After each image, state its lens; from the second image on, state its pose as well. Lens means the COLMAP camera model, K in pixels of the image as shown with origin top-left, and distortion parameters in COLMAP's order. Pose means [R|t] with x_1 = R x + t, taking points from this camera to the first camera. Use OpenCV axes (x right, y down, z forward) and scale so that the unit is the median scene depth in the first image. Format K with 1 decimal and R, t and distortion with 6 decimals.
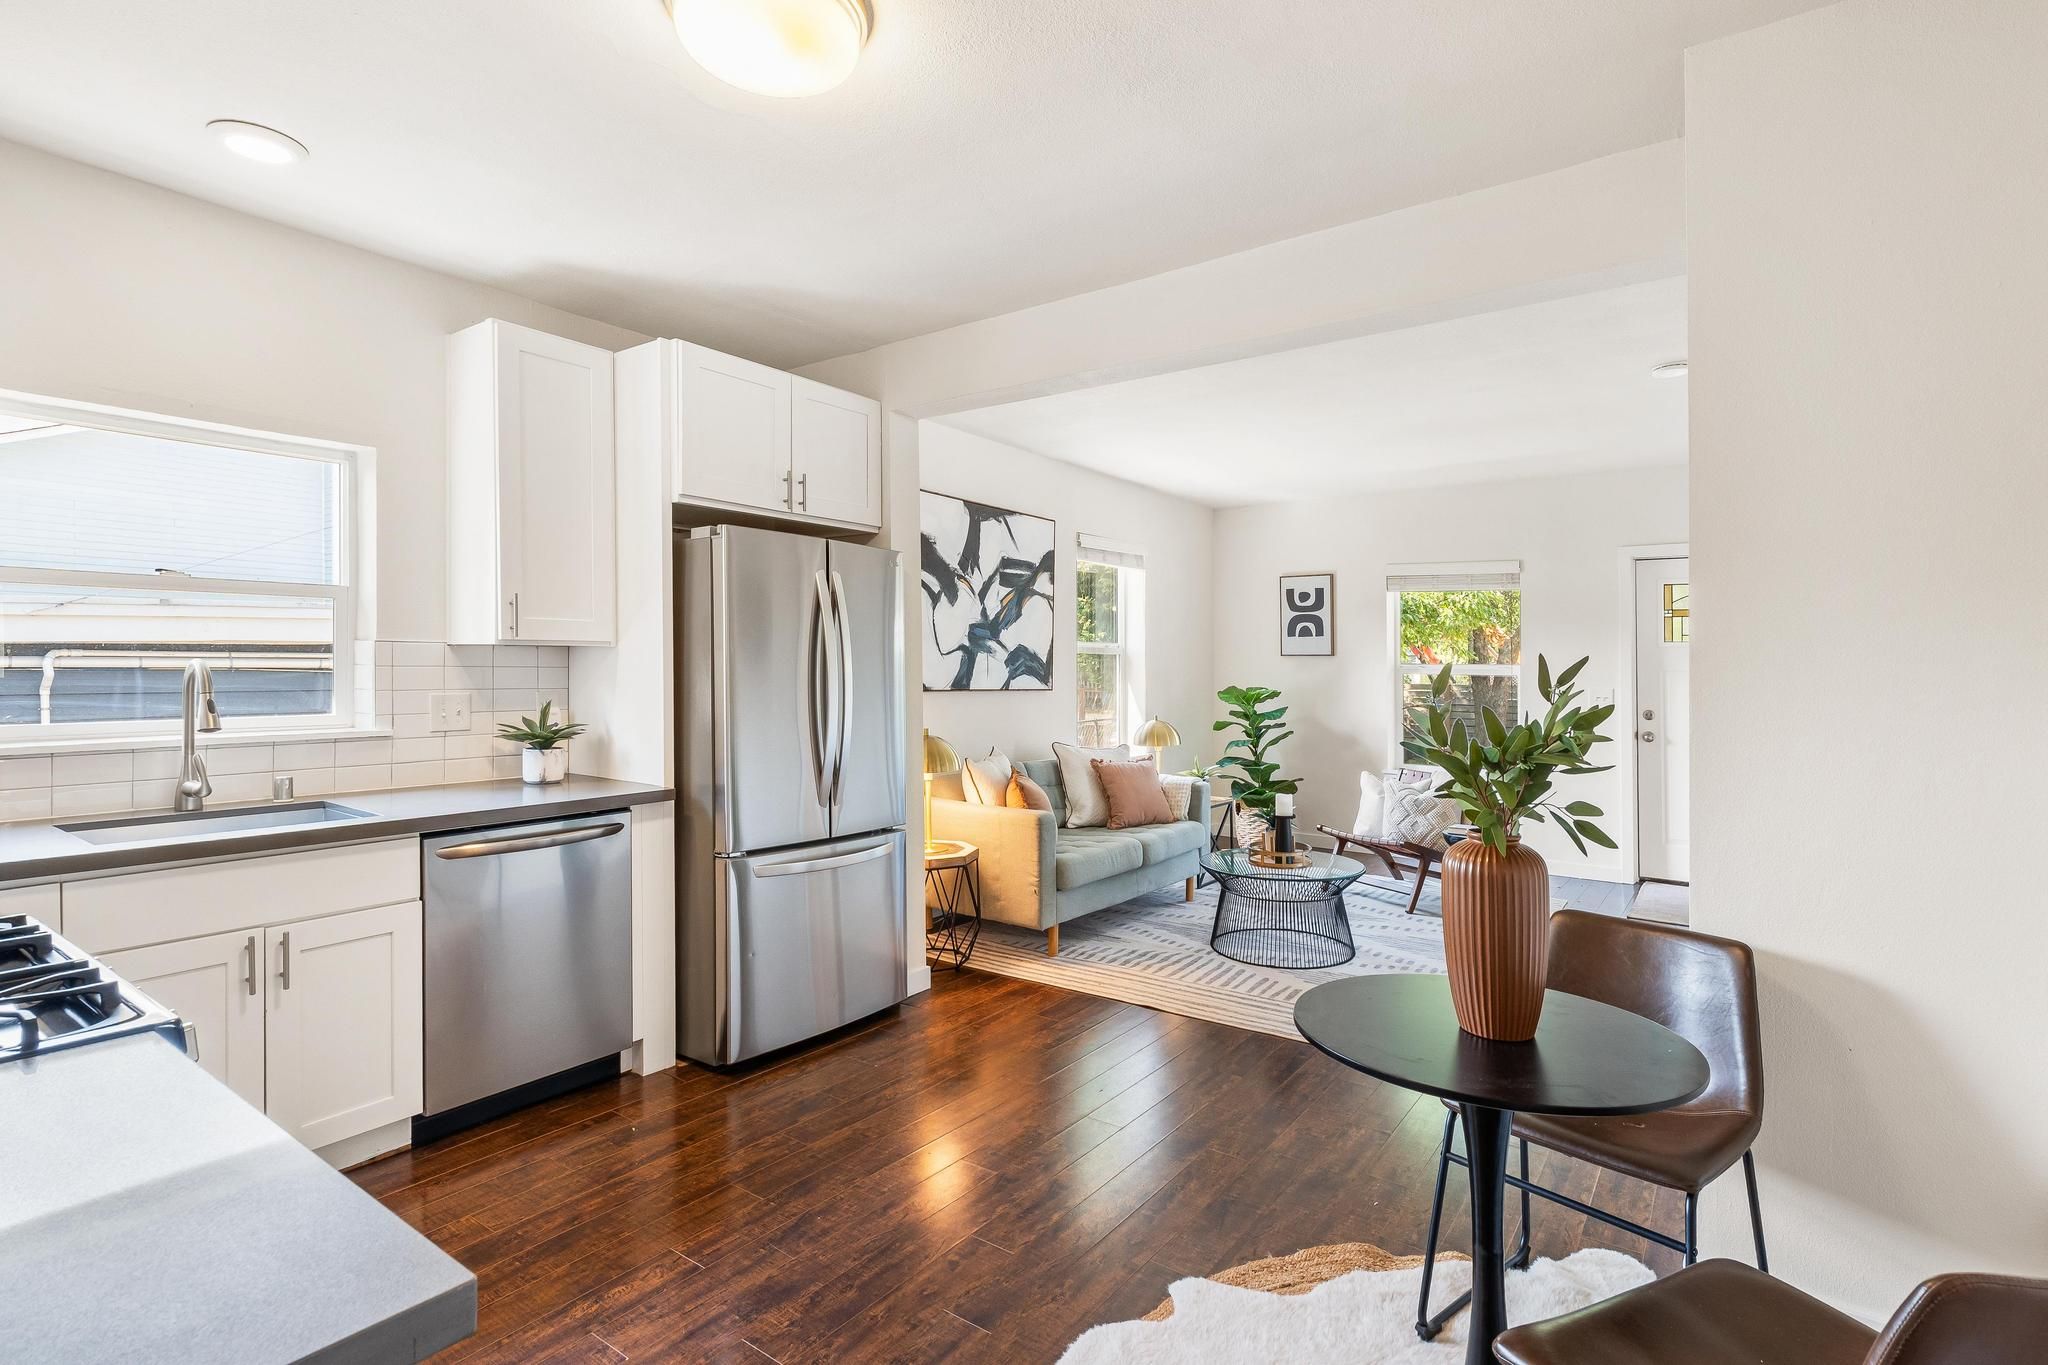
lens RADIAL K [[989.6, 0, 1037.5], [0, 989.6, 677.5], [0, 0, 1]] dist [0.001016, 0.000117]
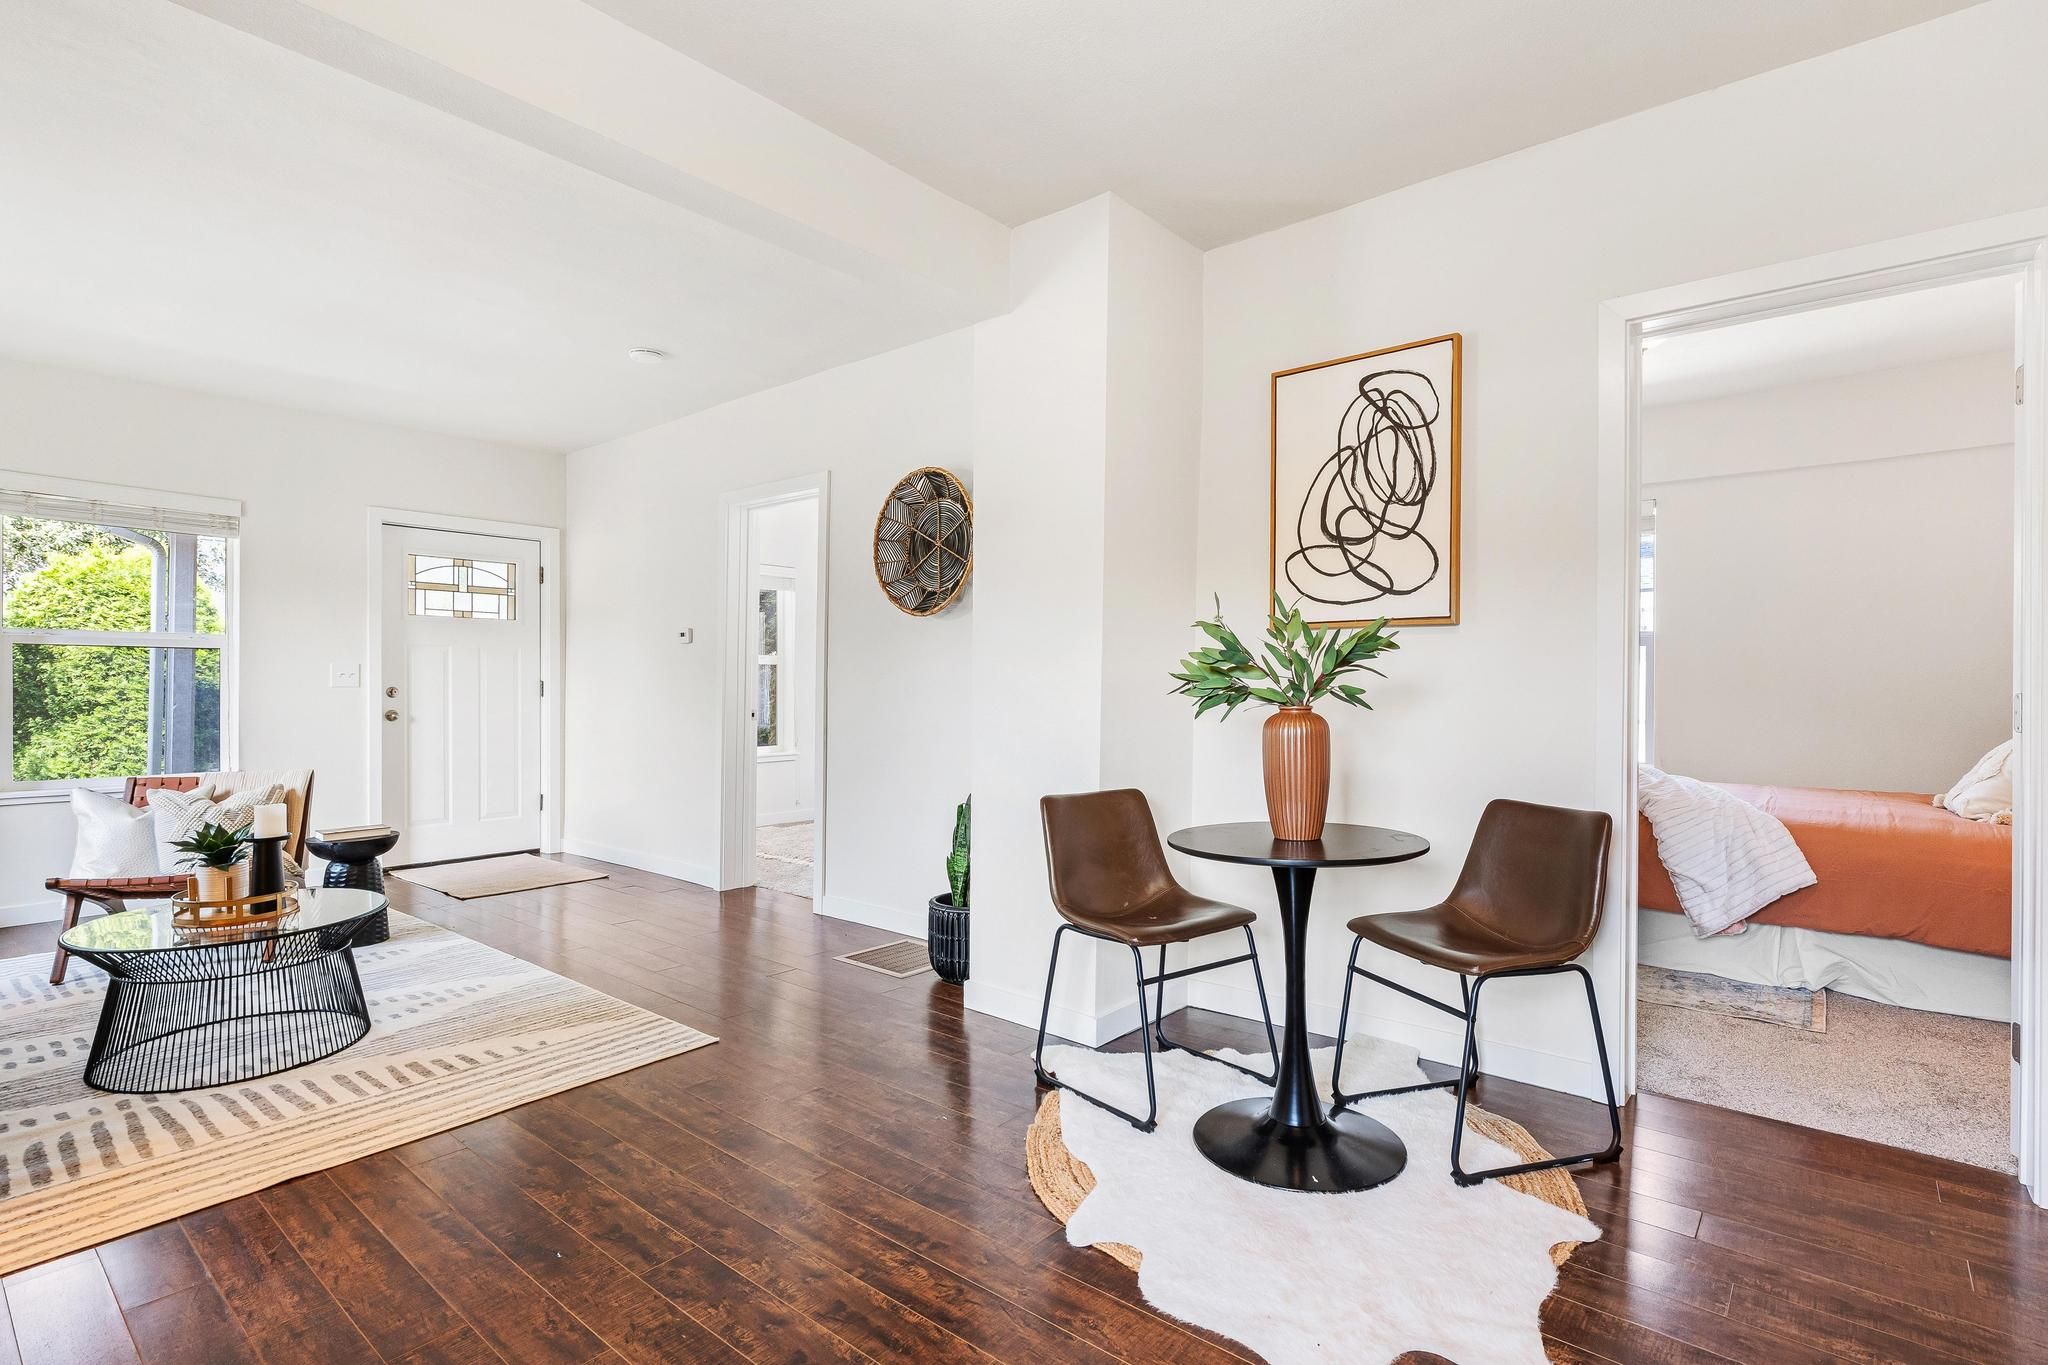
lens RADIAL K [[989.6, 0, 1037.5], [0, 989.6, 677.5], [0, 0, 1]] dist [0.001016, 0.000117]
pose [[0.067568, -0.002971, 0.997710, -0.300736], [0.009710, 0.999950, 0.002320, 0.030080], [-0.997667, 0.009531, 0.067594, 0.364814]]
